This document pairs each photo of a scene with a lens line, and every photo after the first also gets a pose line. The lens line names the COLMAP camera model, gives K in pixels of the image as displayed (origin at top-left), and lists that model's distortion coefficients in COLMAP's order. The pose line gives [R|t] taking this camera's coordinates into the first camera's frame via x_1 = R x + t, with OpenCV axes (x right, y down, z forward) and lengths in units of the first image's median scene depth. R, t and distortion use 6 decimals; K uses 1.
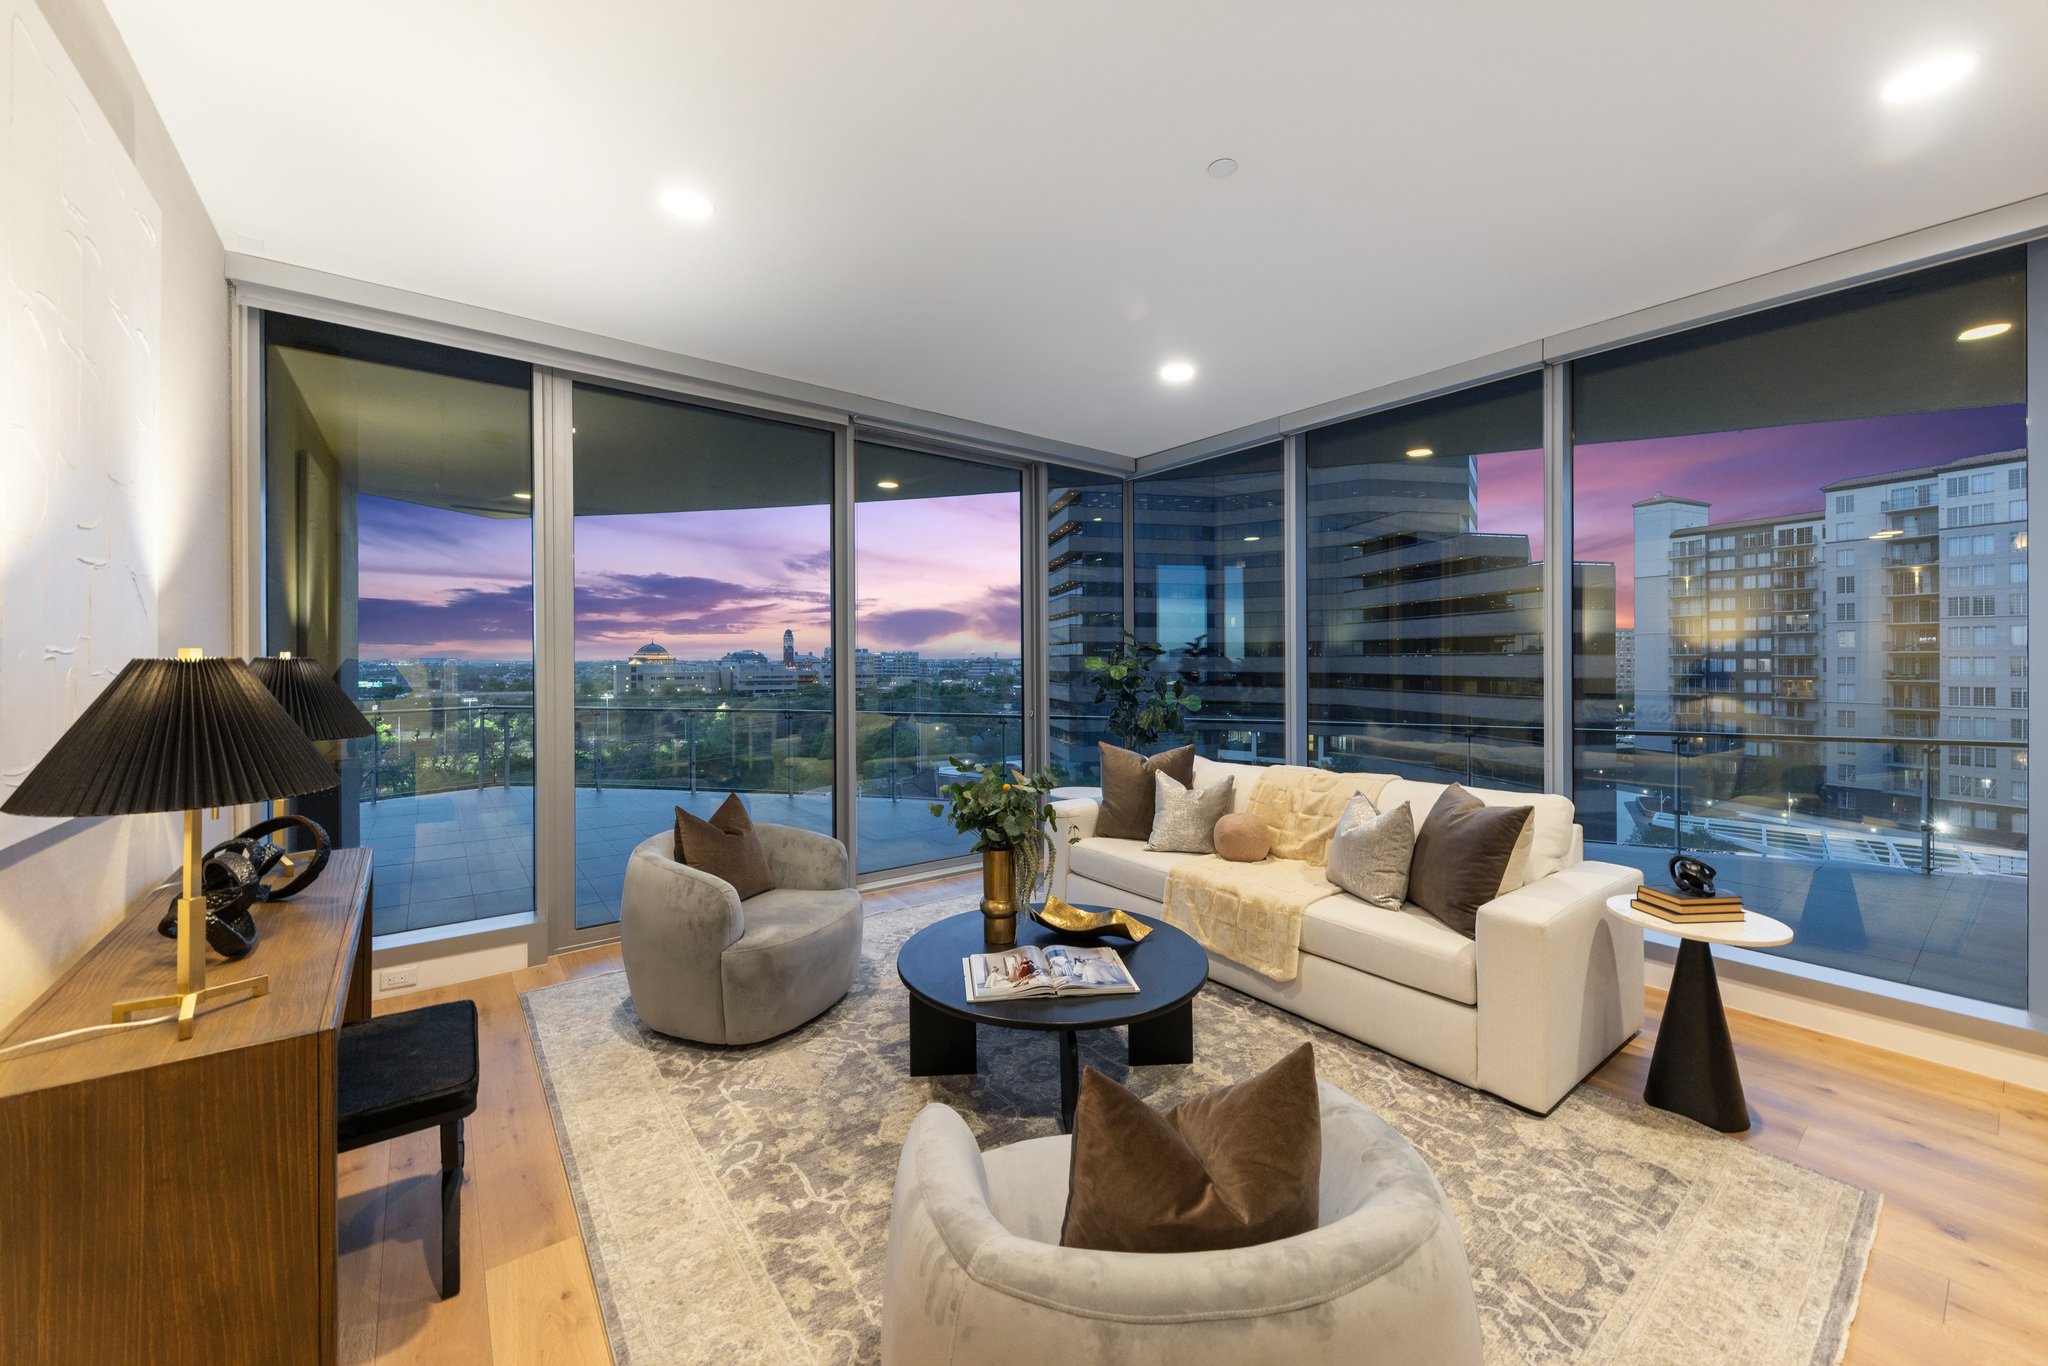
lens RADIAL K [[769.0, 0, 1022.9], [0, 769.0, 662.7], [0, 0, 1]] dist [0.011628, -0.000781]
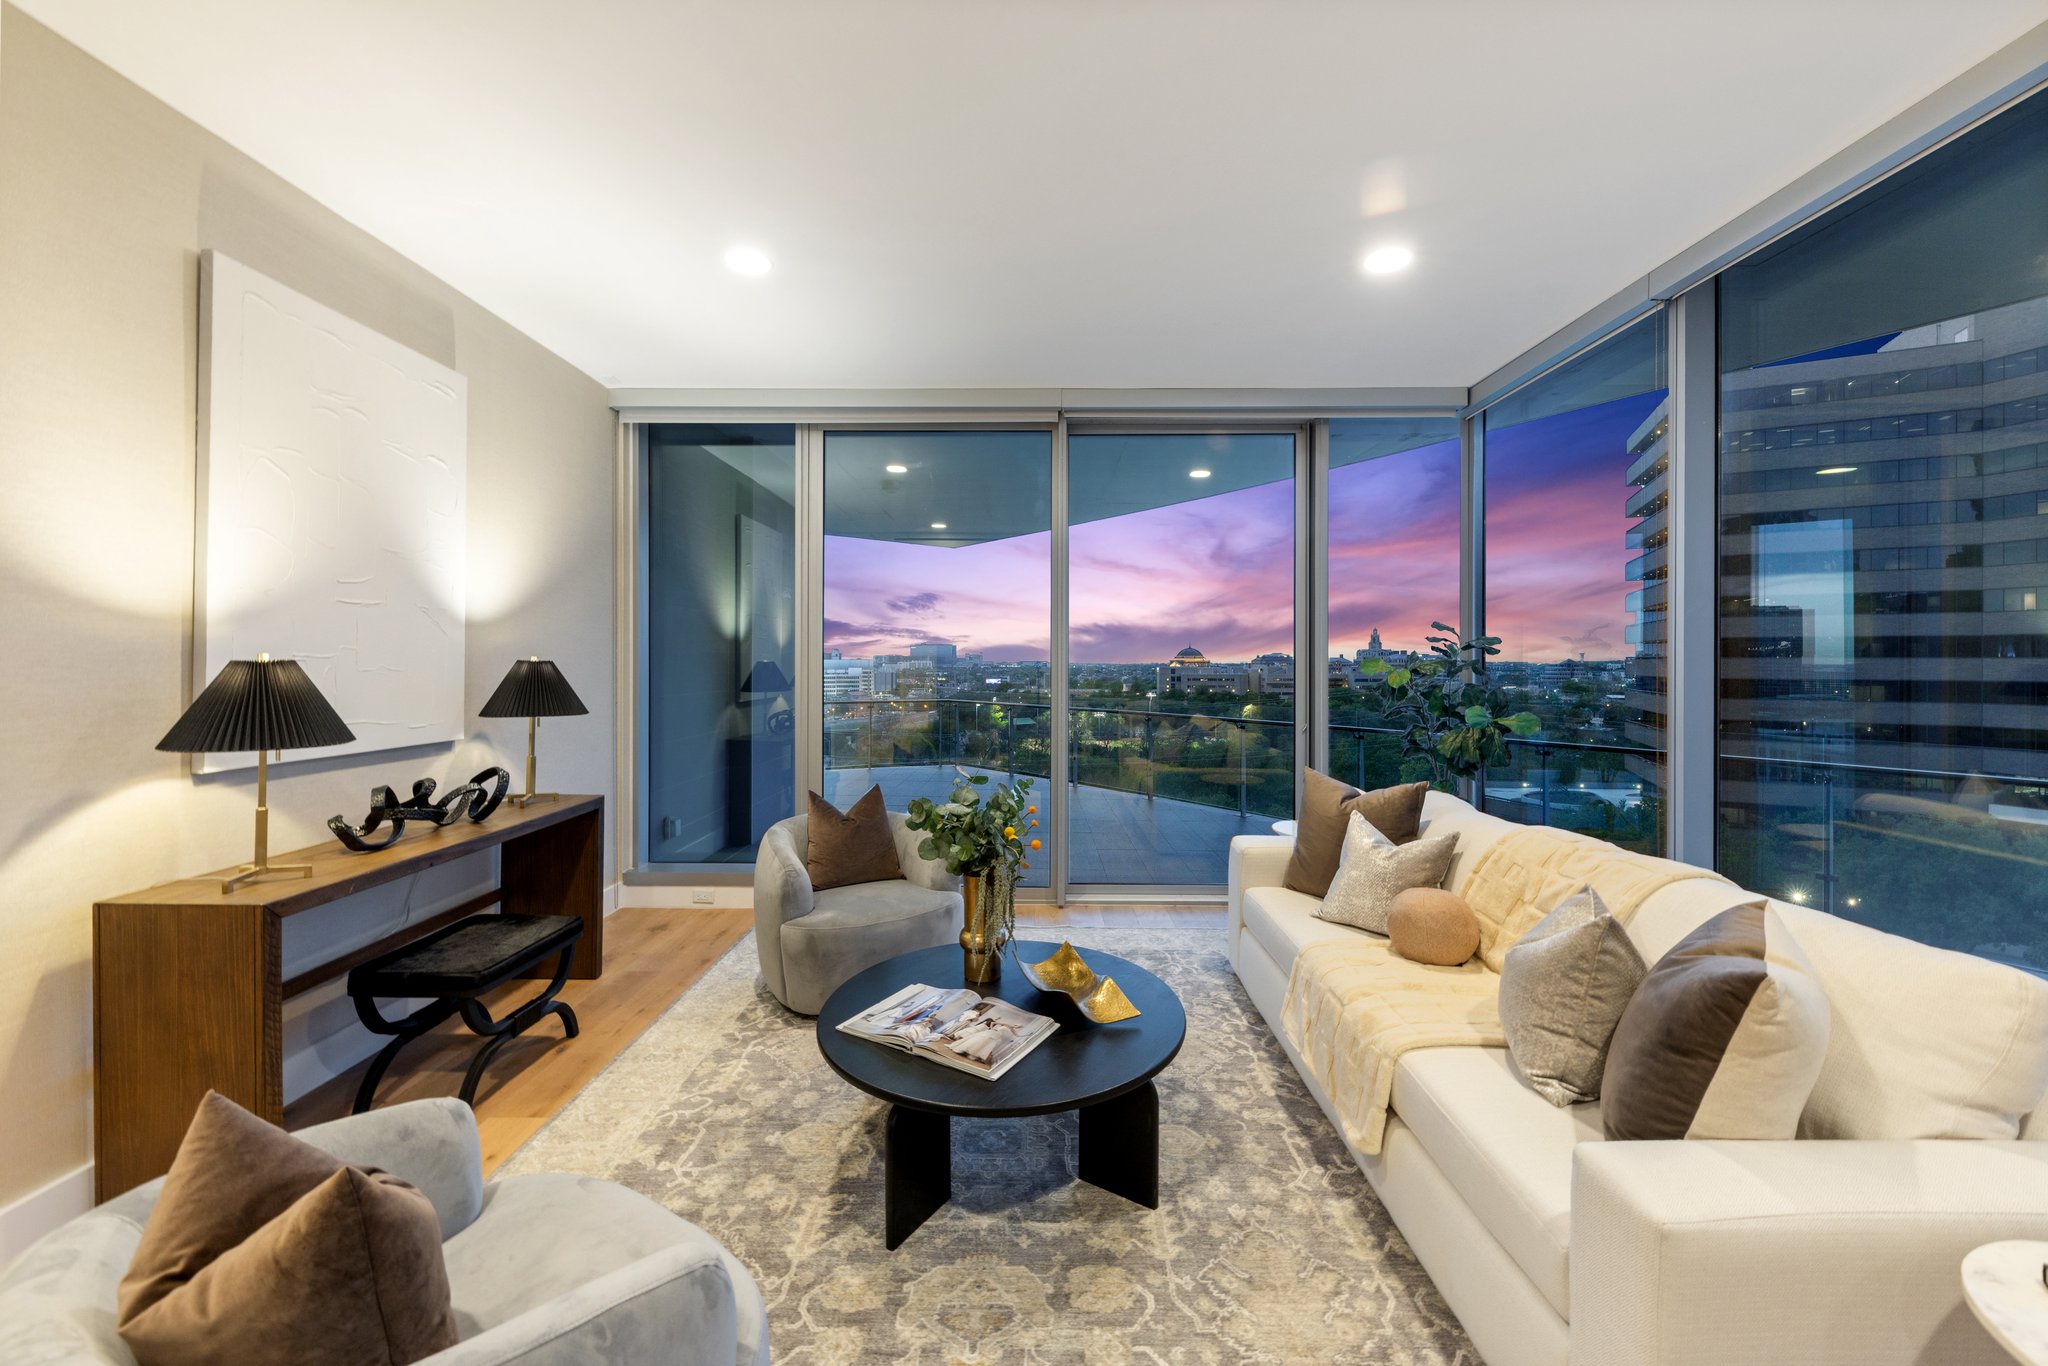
lens RADIAL K [[769.0, 0, 1027.6], [0, 769.0, 667.6], [0, 0, 1]] dist [0.011628, -0.000781]
pose [[0.788917, 0.004342, -0.614485, 0.371820], [-0.002694, 0.999990, 0.003608, 0.000186], [0.614494, -0.001191, 0.788920, 0.223190]]
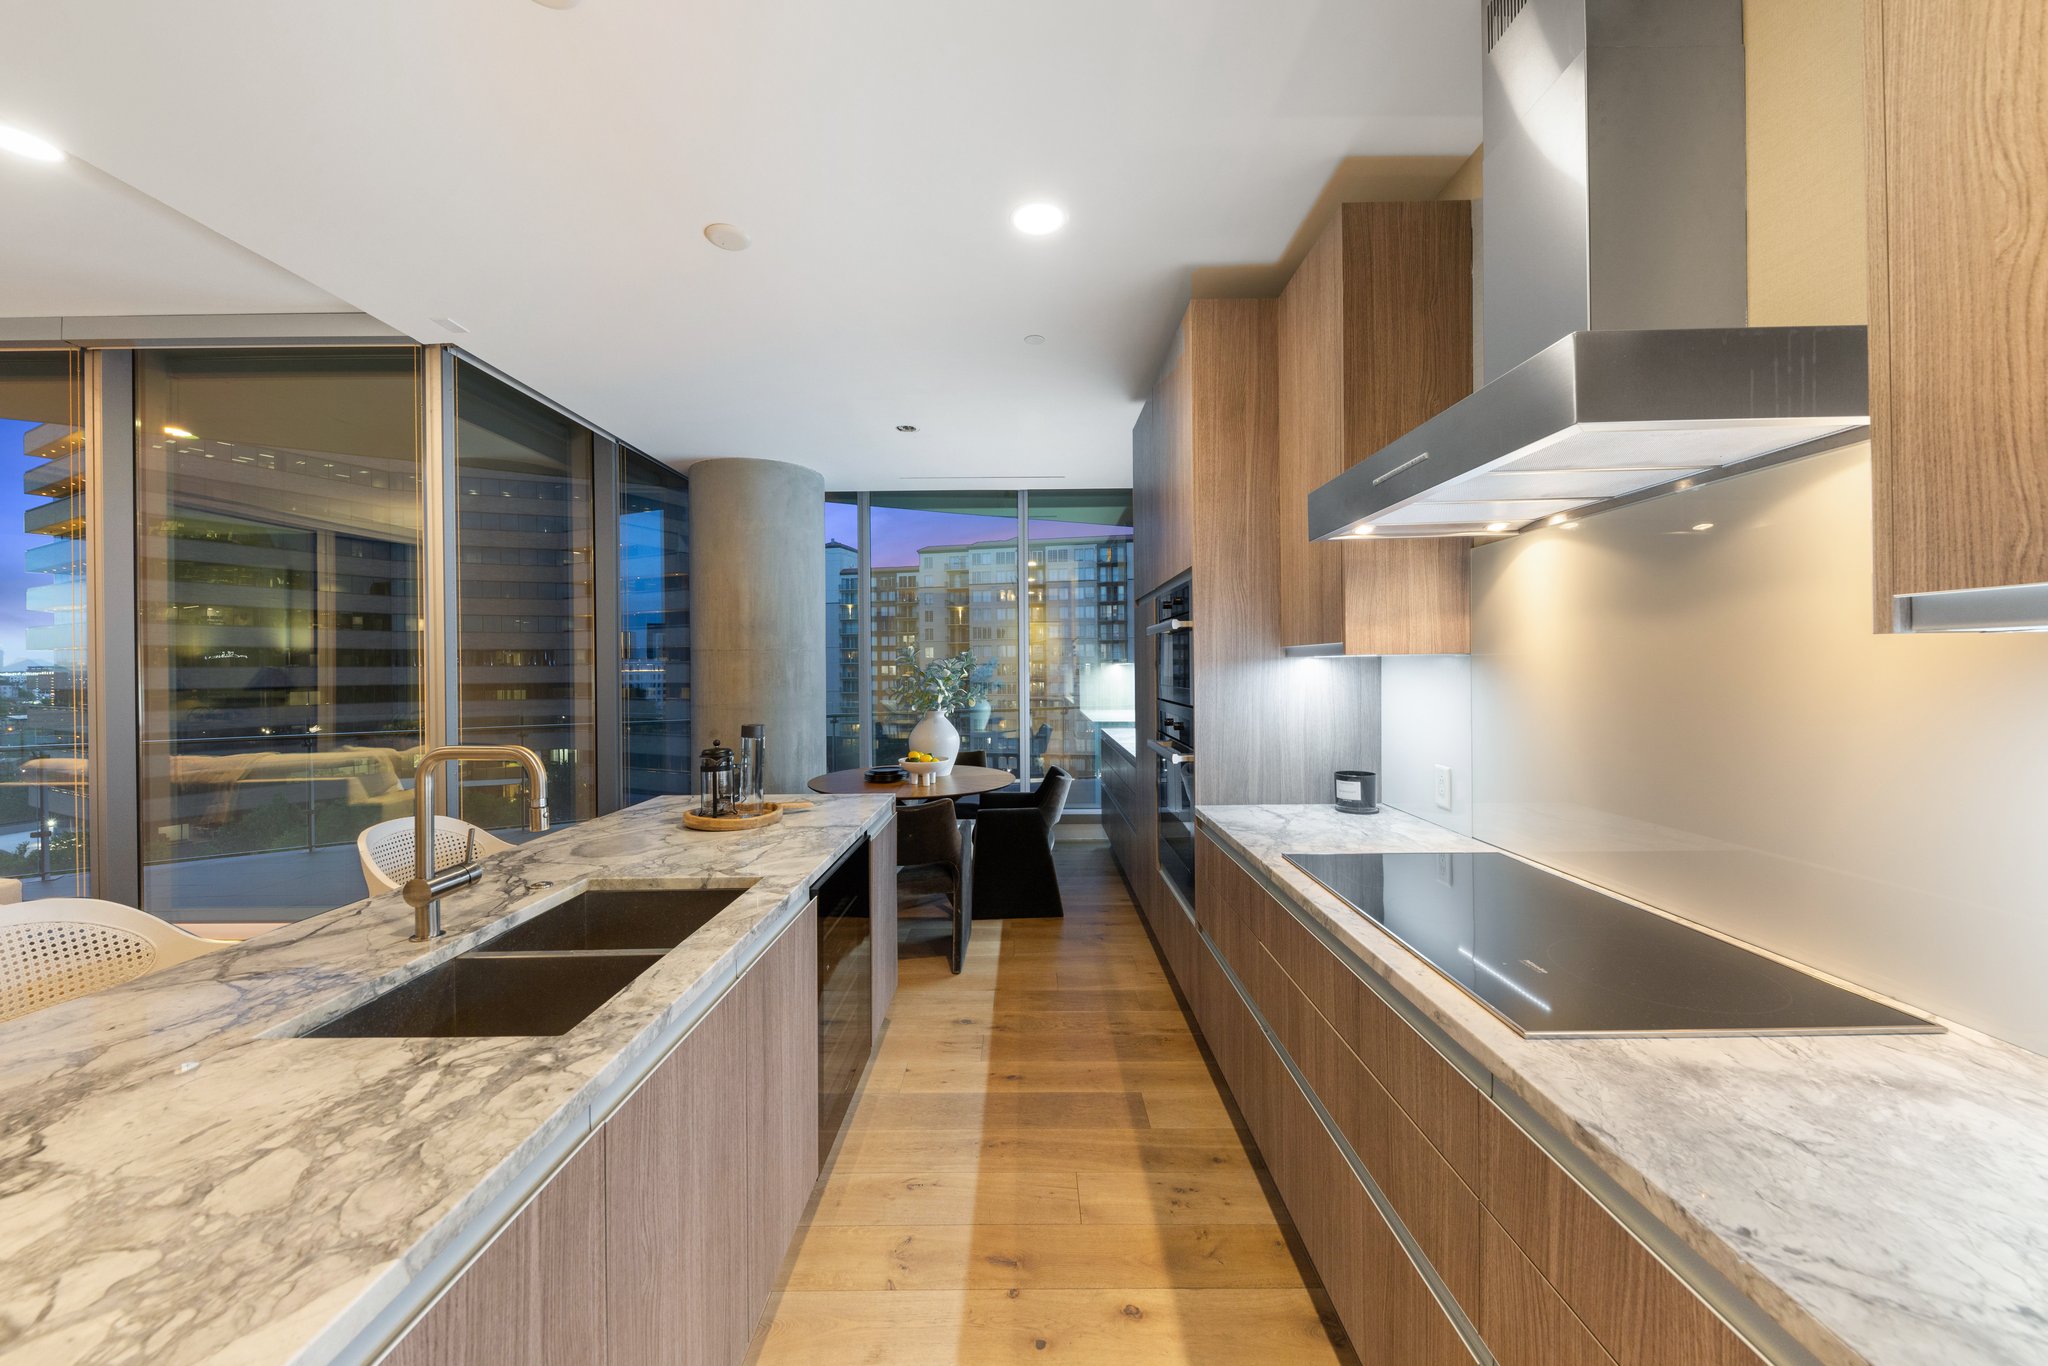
lens RADIAL K [[745.7, 0, 1032.8], [0, 745.7, 667.0], [0, 0, 1]] dist [0.006301, -0.001503]
pose [[0.605624, -0.006799, 0.795722, 0.513048], [0.011423, 0.999935, -0.000150, 0.012766], [-0.795669, 0.009180, 0.605662, -0.504602]]
